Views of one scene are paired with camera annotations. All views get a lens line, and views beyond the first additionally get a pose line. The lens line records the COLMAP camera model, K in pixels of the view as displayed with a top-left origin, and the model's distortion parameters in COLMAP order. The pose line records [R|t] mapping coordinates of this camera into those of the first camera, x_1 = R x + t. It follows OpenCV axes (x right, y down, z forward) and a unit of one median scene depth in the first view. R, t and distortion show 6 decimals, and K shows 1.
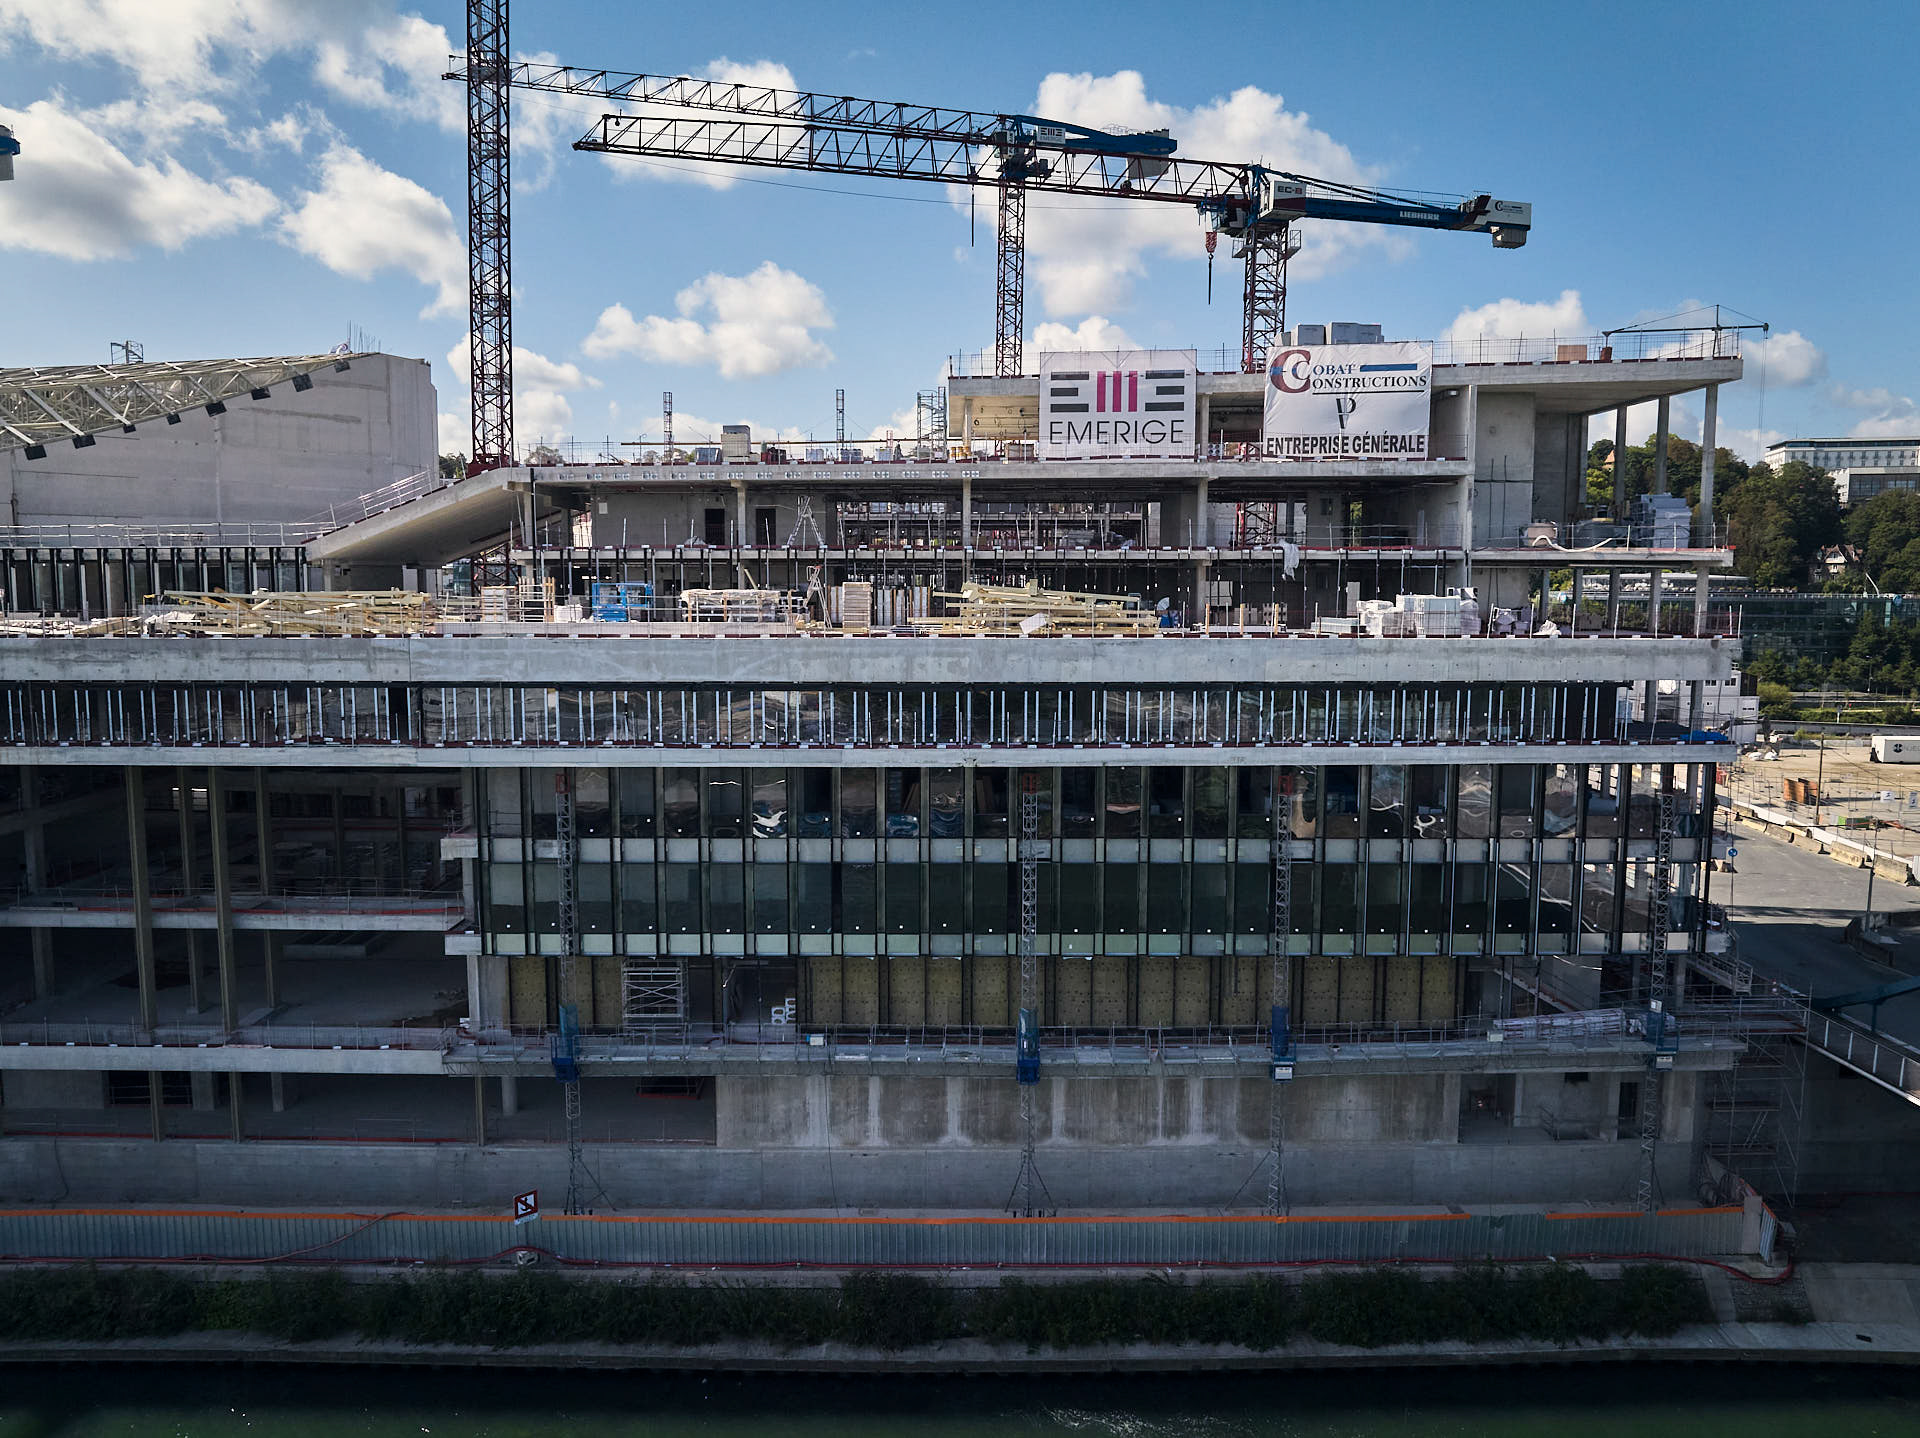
lens RADIAL K [[1356.8, 0, 960.9], [0, 1356.8, 711.1], [0, 0, 1]] dist [-0.043339, 0.013176]
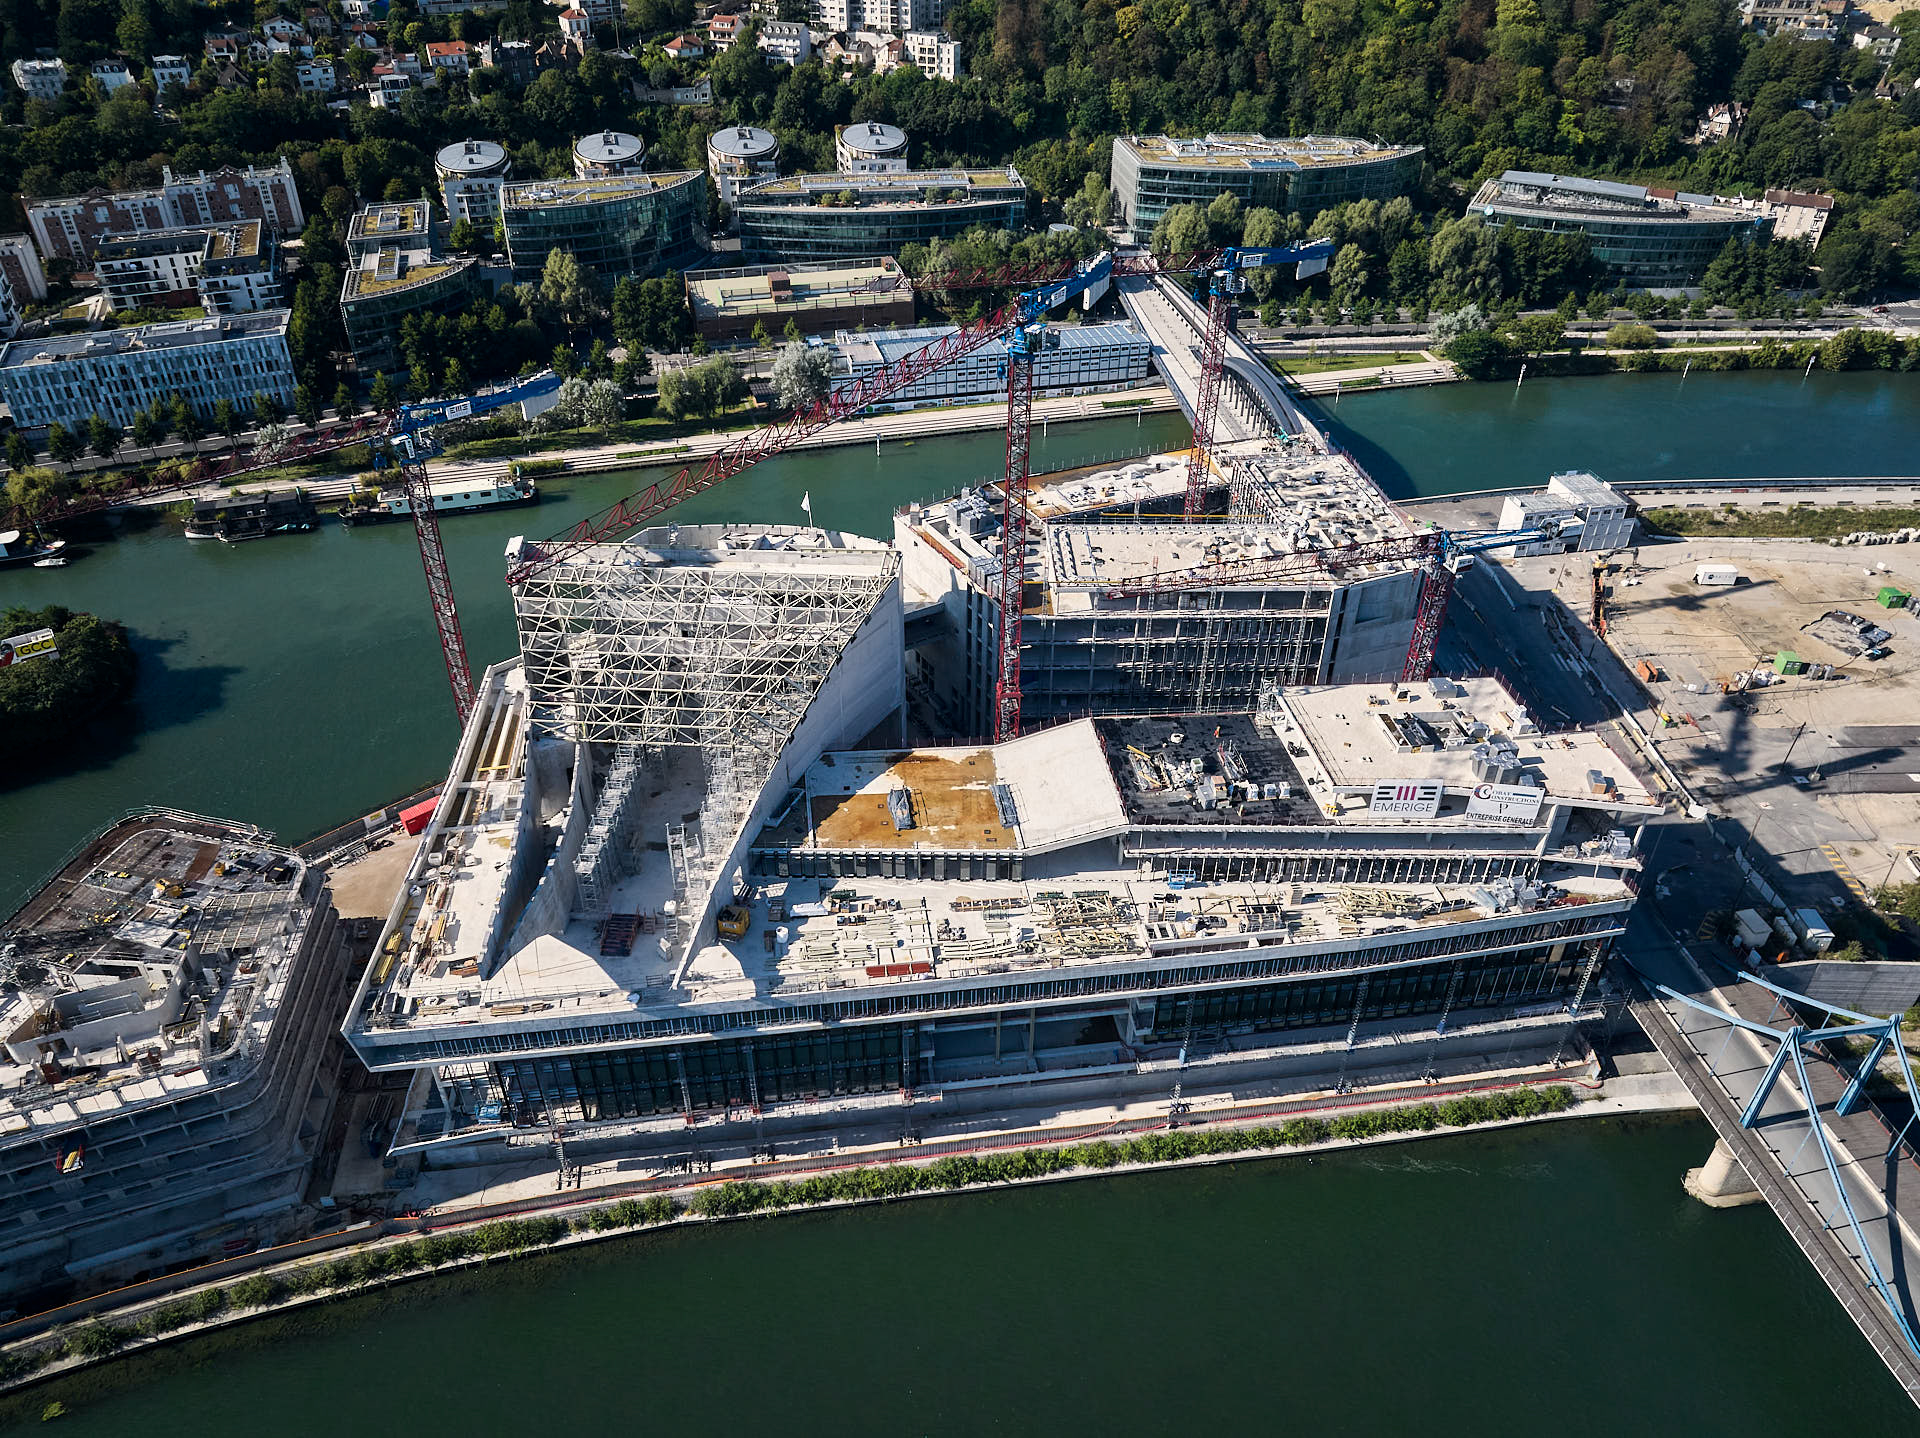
lens RADIAL K [[1356.8, 0, 964.6], [0, 1356.8, 708.8], [0, 0, 1]] dist [-0.043339, 0.013176]
pose [[0.991378, -0.071646, 0.109710, -0.911155], [0.009470, 0.874262, 0.485362, -1.554431], [-0.130689, -0.480139, 0.867403, -0.852799]]
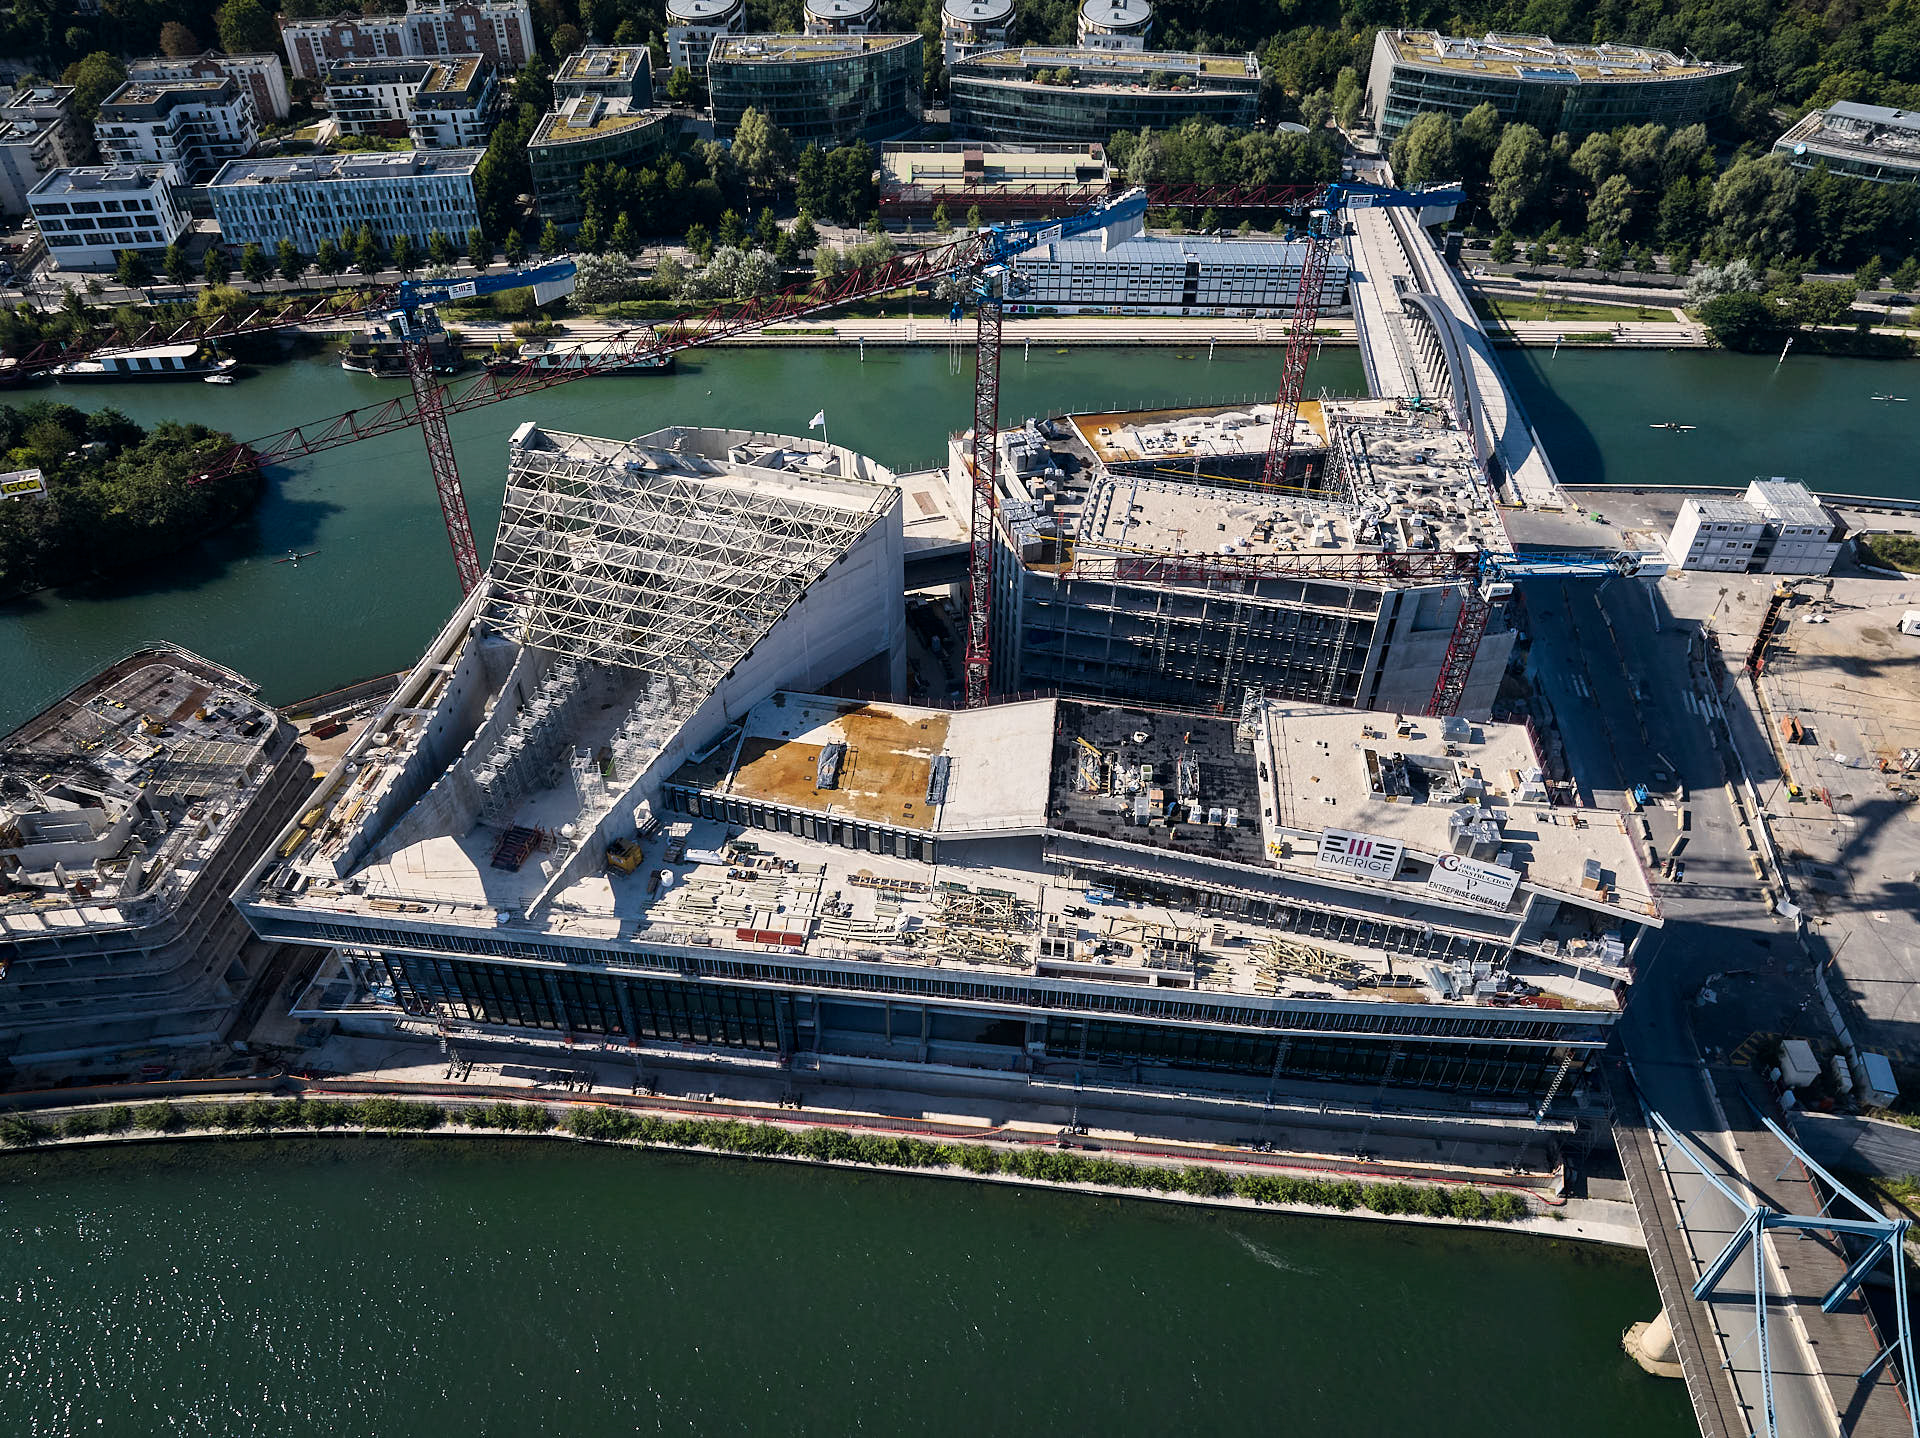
lens RADIAL K [[1356.8, 0, 962.4], [0, 1356.8, 710.9], [0, 0, 1]] dist [-0.043339, 0.013176]
pose [[0.993840, 0.078355, -0.078374, -0.346062], [-0.020742, 0.826206, 0.562985, -1.599046], [0.108866, -0.557892, 0.822742, -0.624118]]
